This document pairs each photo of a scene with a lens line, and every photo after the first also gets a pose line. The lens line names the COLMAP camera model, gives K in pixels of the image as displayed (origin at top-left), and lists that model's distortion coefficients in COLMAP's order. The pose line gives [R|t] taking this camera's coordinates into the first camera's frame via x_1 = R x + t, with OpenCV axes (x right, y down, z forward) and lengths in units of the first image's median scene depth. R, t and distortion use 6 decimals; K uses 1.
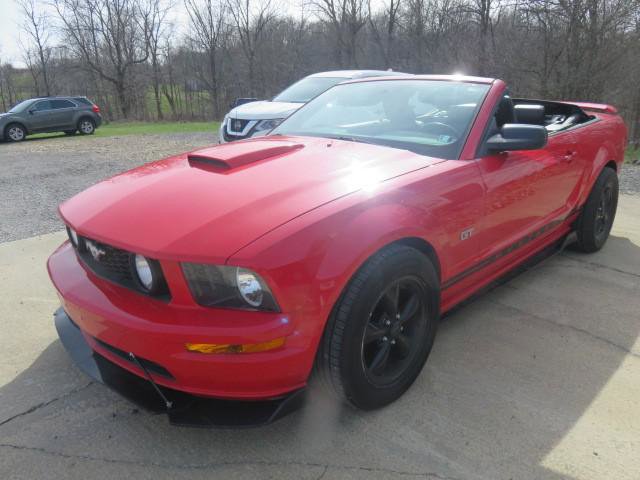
lens RADIAL K [[480.1, 0, 321.0], [0, 480.1, 240.8], [0, 0, 1]] dist [-0.030610, 0.028052]
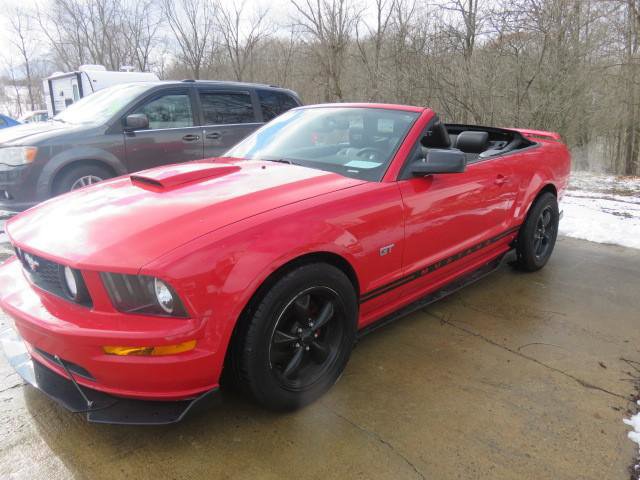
lens RADIAL K [[480.1, 0, 321.0], [0, 480.1, 240.8], [0, 0, 1]] dist [-0.030610, 0.028052]
pose [[0.999372, 0.010115, 0.033959, 0.126788], [-0.008849, 0.999268, -0.037209, 0.006046], [-0.034310, 0.036885, 0.998730, -0.088253]]
